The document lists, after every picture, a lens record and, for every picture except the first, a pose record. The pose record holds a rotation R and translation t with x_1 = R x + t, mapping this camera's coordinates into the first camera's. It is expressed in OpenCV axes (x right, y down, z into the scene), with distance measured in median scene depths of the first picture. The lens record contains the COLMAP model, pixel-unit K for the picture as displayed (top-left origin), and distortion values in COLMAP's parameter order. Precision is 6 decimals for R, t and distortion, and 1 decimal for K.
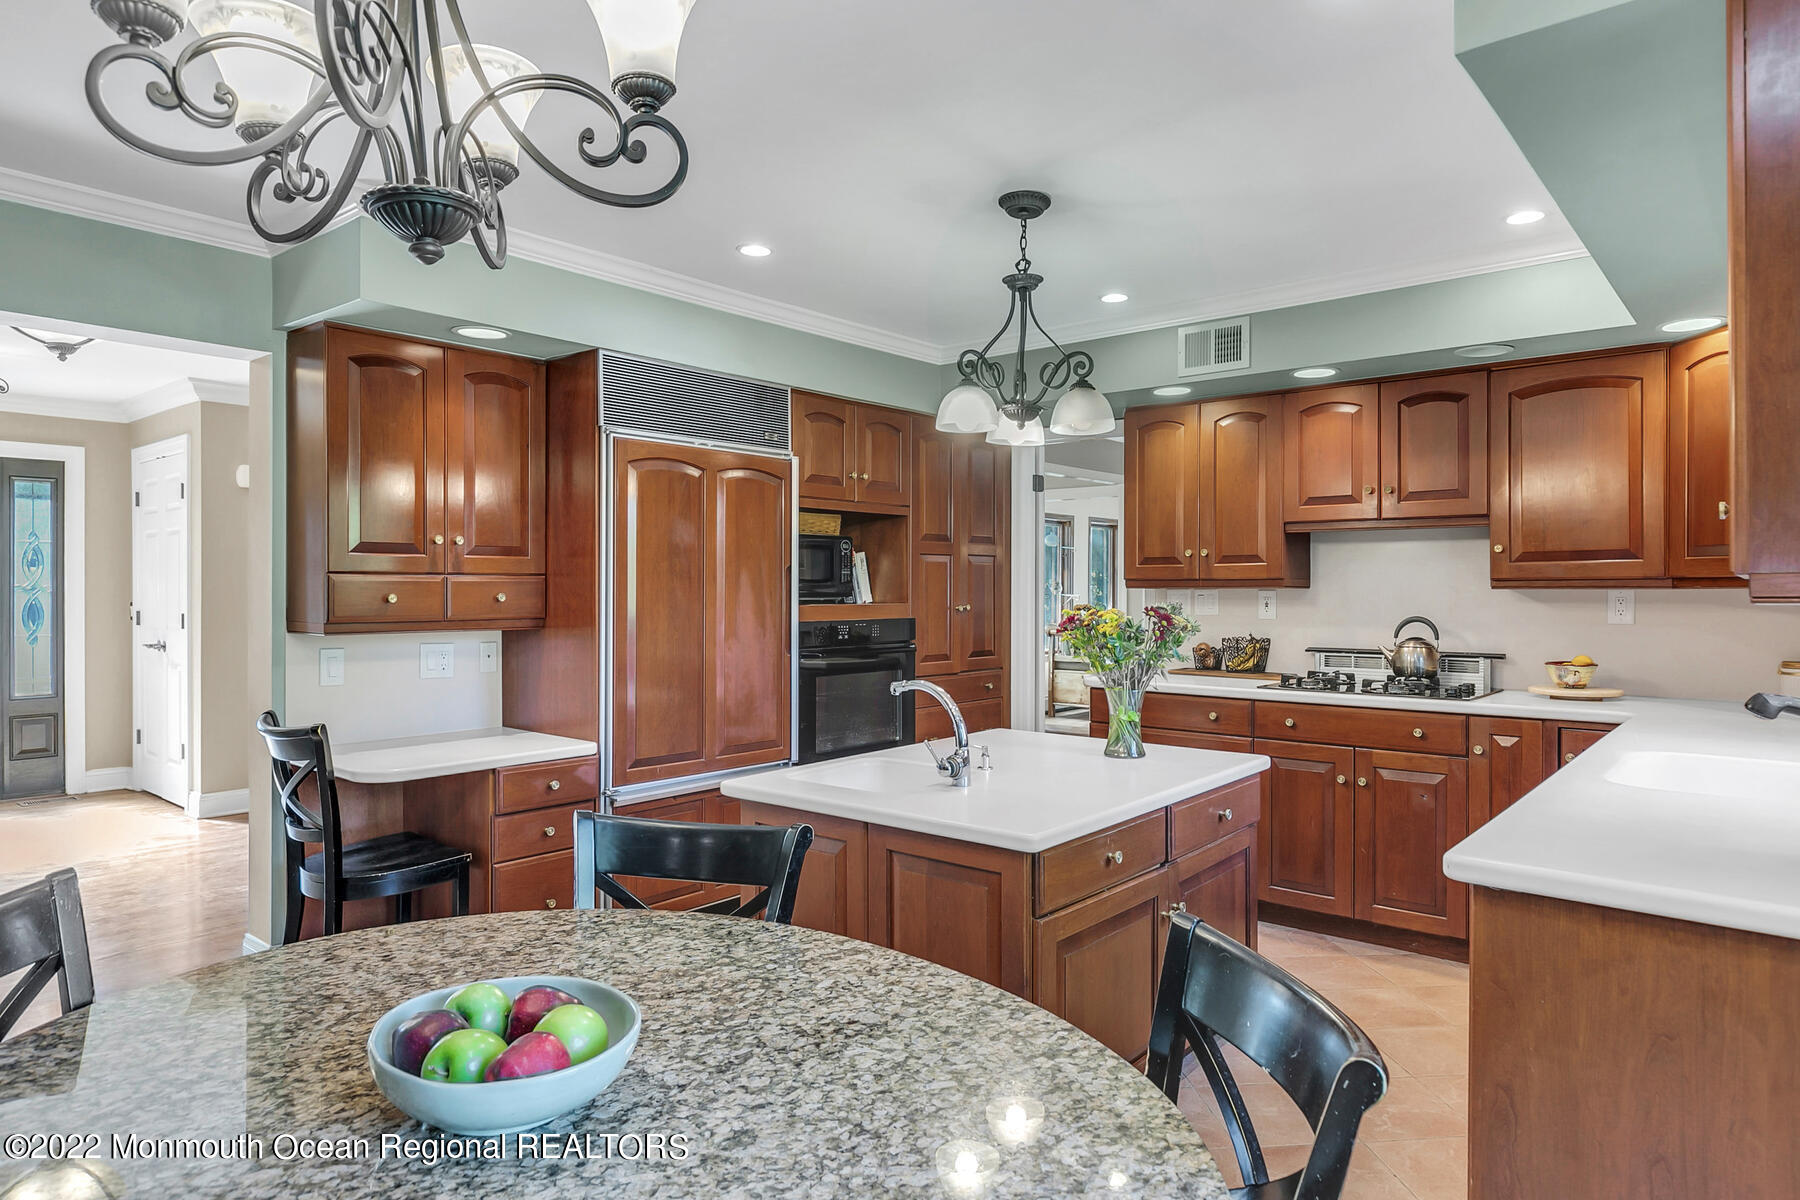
lens RADIAL K [[1083.3, 0, 903.7], [0, 1083.3, 594.6], [0, 0, 1]] dist [-0.005857, -0.001612]
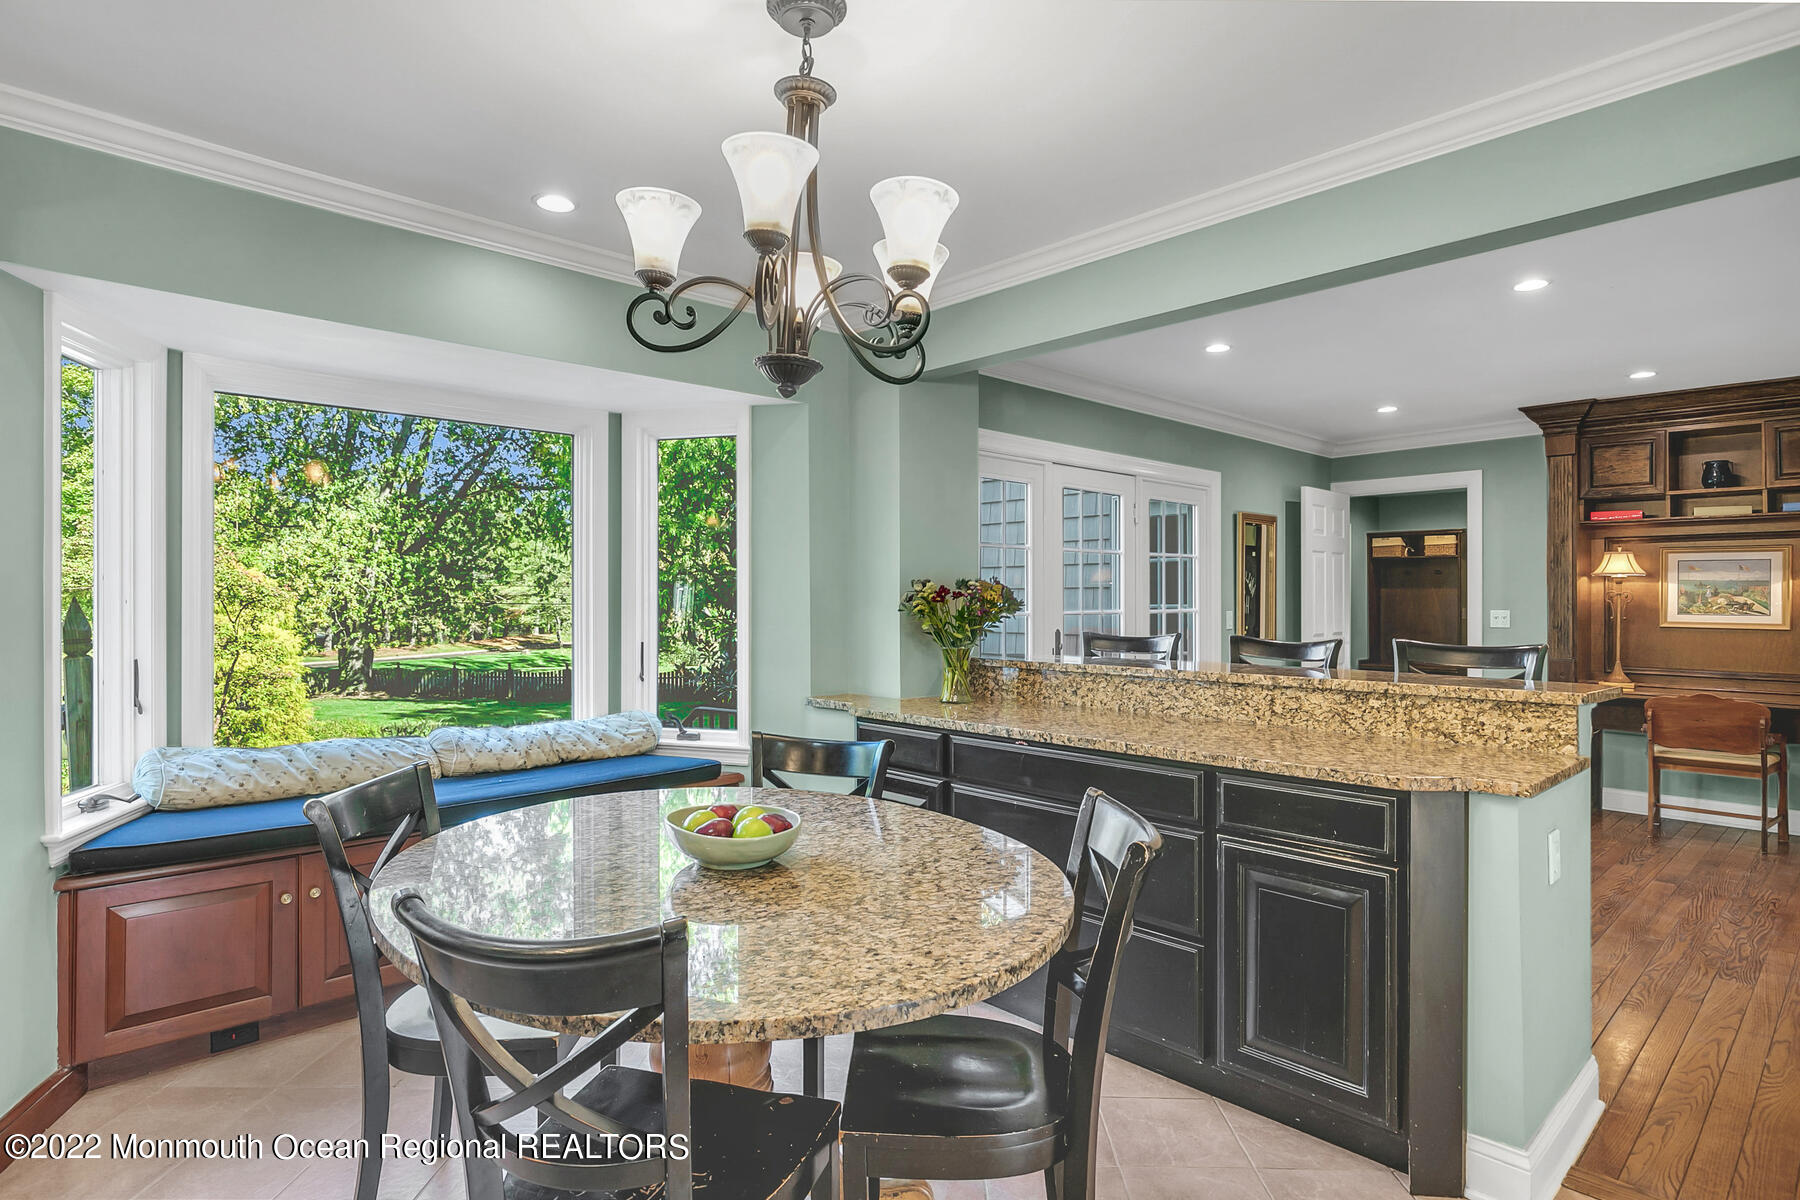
lens RADIAL K [[942.7, 0, 896.4], [0, 942.7, 598.2], [0, 0, 1]] dist [-0.004015, 0.001246]
pose [[-0.994042, -0.000905, 0.108996, -0.598507], [-0.000773, 0.999999, 0.001249, 0.002785], [-0.108997, 0.001158, -0.994041, 1.887169]]
